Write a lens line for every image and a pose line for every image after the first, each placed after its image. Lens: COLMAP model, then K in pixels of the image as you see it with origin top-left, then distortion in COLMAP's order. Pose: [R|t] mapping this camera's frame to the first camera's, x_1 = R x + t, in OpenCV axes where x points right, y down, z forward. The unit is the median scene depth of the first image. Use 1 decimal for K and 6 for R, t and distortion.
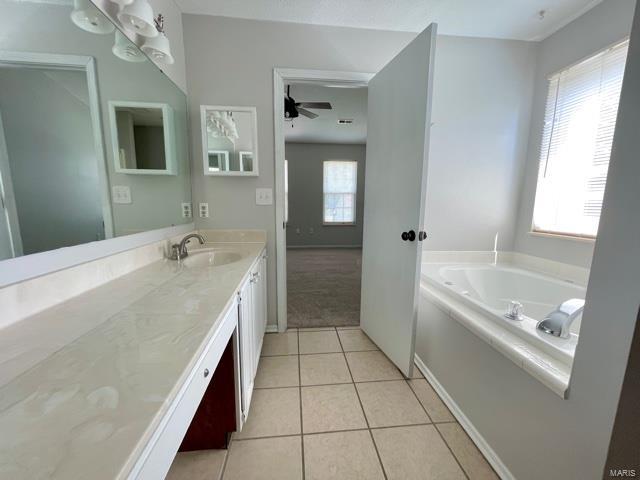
lens RADIAL K [[258.6, 0, 319.3], [0, 258.6, 240.5], [0, 0, 1]] dist [-0.000690, 0.000087]
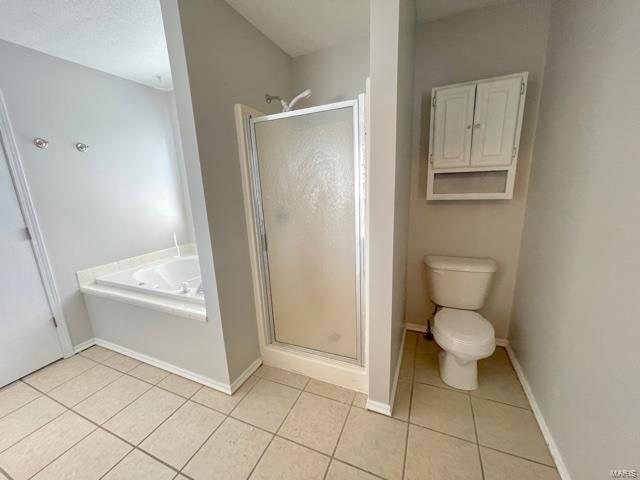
lens RADIAL K [[258.6, 0, 319.9], [0, 258.6, 241.5], [0, 0, 1]] dist [-0.000690, 0.000087]
pose [[0.487553, -0.223489, 0.844005, -0.120839], [0.176631, 0.971943, 0.155332, -0.098520], [-0.855040, 0.073345, 0.513349, -0.511720]]
